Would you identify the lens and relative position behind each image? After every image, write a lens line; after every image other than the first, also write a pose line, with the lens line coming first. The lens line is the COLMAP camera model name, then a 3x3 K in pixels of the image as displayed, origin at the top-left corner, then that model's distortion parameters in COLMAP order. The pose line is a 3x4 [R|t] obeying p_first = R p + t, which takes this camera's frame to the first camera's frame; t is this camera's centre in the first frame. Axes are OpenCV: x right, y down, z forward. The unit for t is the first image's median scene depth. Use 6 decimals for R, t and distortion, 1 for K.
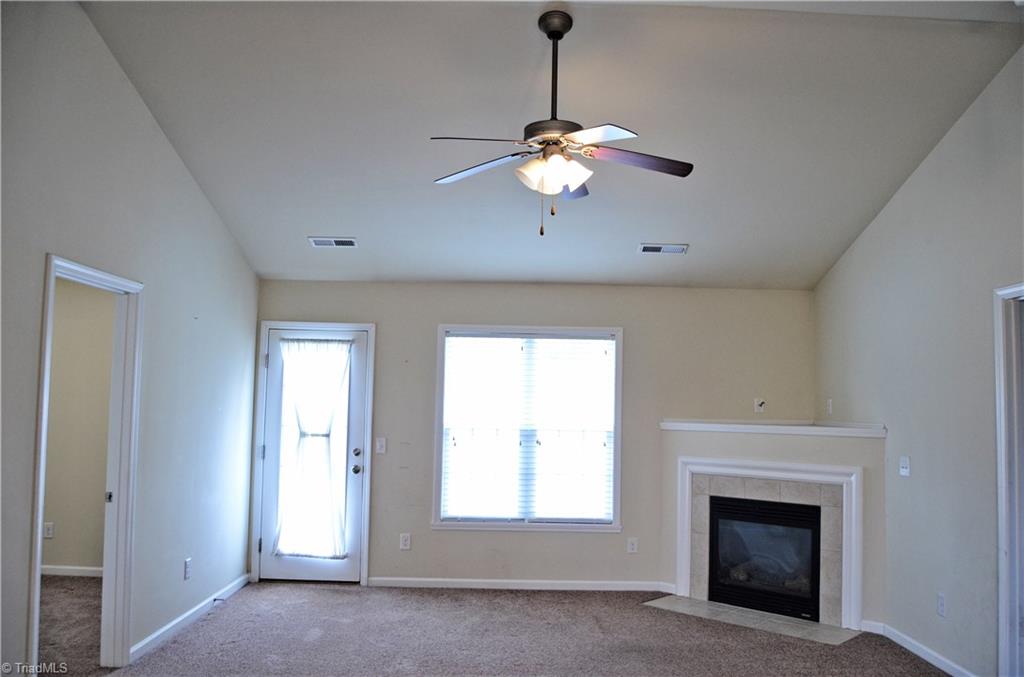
lens RADIAL K [[794.1, 0, 511.9], [0, 794.1, 337.2], [0, 0, 1]] dist [-0.094977, 0.032950]
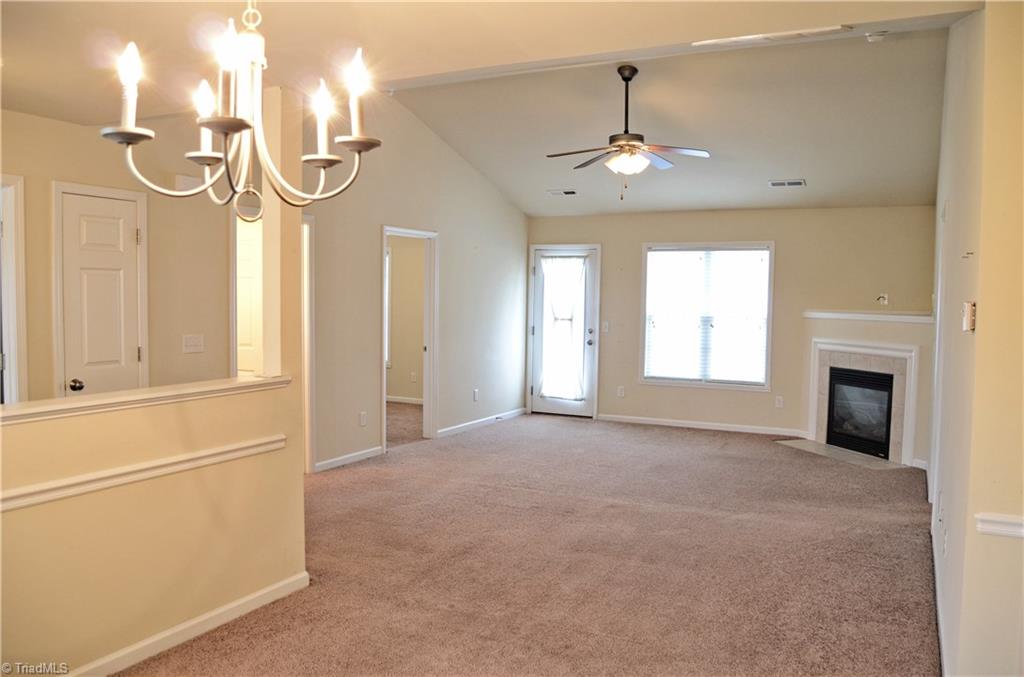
lens RADIAL K [[794.1, 0, 513.9], [0, 794.1, 335.3], [0, 0, 1]] dist [-0.094977, 0.032950]
pose [[0.889044, 0.016474, -0.457525, 0.379365], [0.040494, 0.992606, 0.114426, -0.025049], [0.456028, -0.120256, 0.881803, -0.408348]]
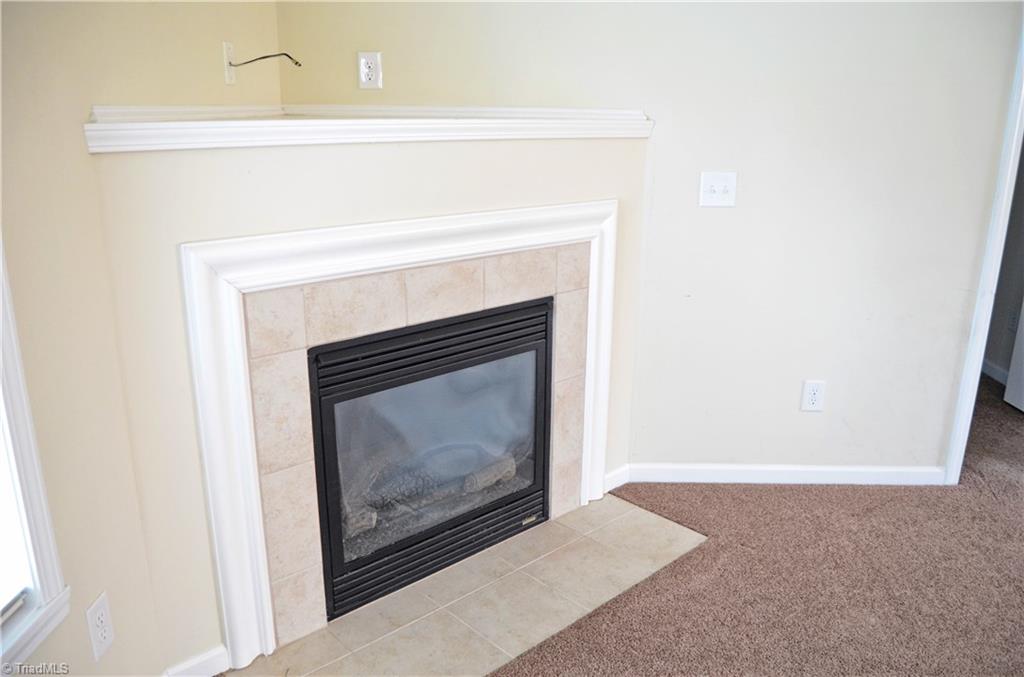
lens RADIAL K [[794.1, 0, 507.4], [0, 794.1, 344.8], [0, 0, 1]] dist [-0.094977, 0.032950]
pose [[0.035101, -0.306616, 0.951186, -0.053458], [-0.100027, 0.945915, 0.308608, 0.090992], [-0.994365, -0.105976, 0.002533, 0.911847]]
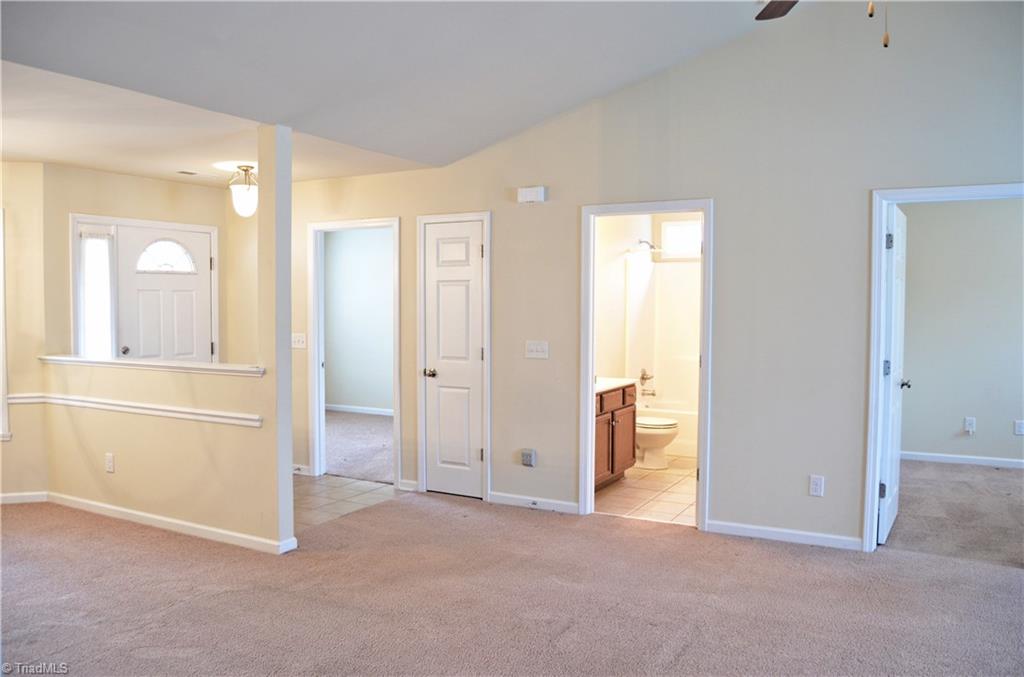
lens RADIAL K [[794.1, 0, 516.4], [0, 794.1, 339.2], [0, 0, 1]] dist [-0.094977, 0.032950]
pose [[-0.479383, 0.021049, -0.877354, 0.469339], [0.061429, 0.998065, -0.009620, 0.065117], [0.875453, -0.058507, -0.479748, 0.615237]]
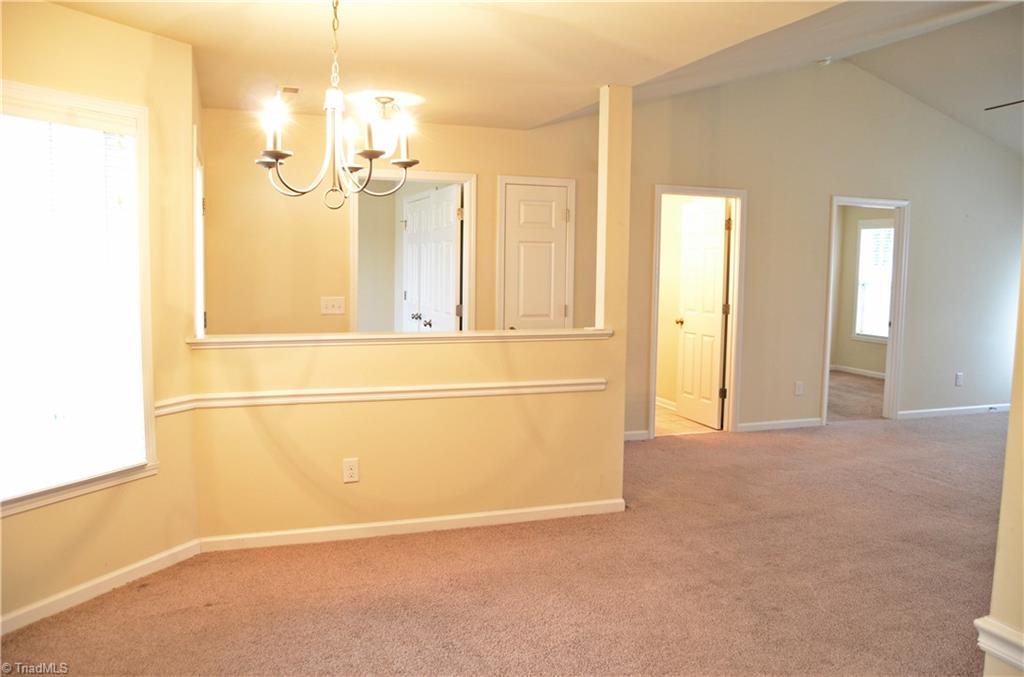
lens RADIAL K [[794.1, 0, 522.0], [0, 794.1, 334.8], [0, 0, 1]] dist [-0.094977, 0.032950]
pose [[0.340289, 0.072957, -0.937486, 0.603043], [0.068110, 0.992454, 0.101957, -0.006055], [0.937851, -0.098547, 0.332753, -0.270372]]
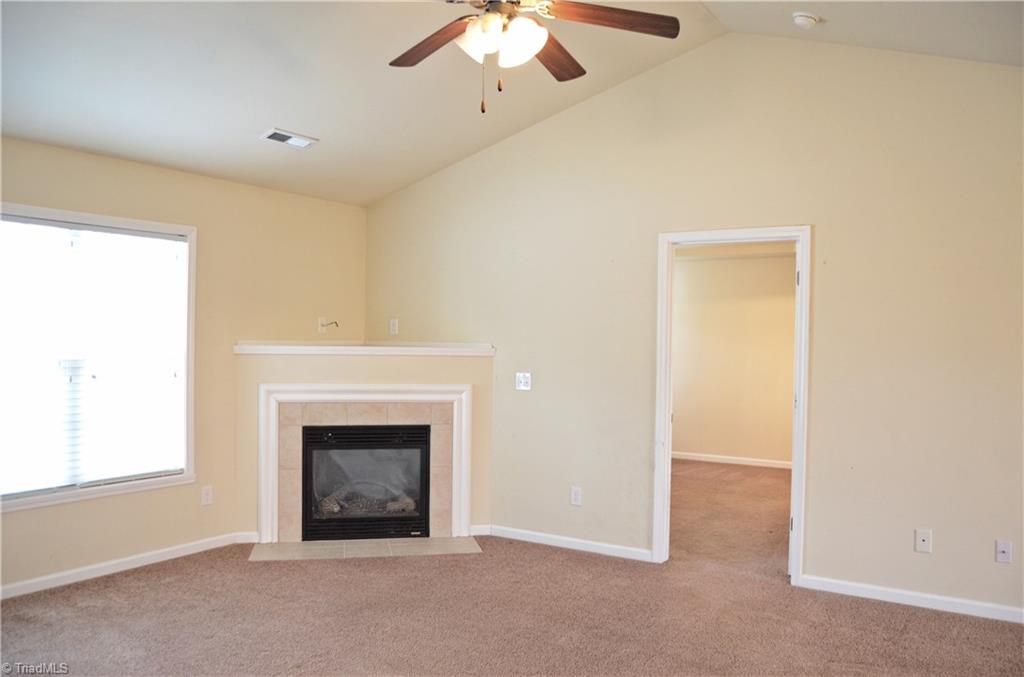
lens RADIAL K [[794.1, 0, 510.6], [0, 794.1, 341.5], [0, 0, 1]] dist [-0.094977, 0.032950]
pose [[0.546584, -0.019273, 0.837182, -0.366261], [-0.075360, 0.994547, 0.072097, 0.022989], [-0.834006, -0.102497, 0.542151, 0.323420]]
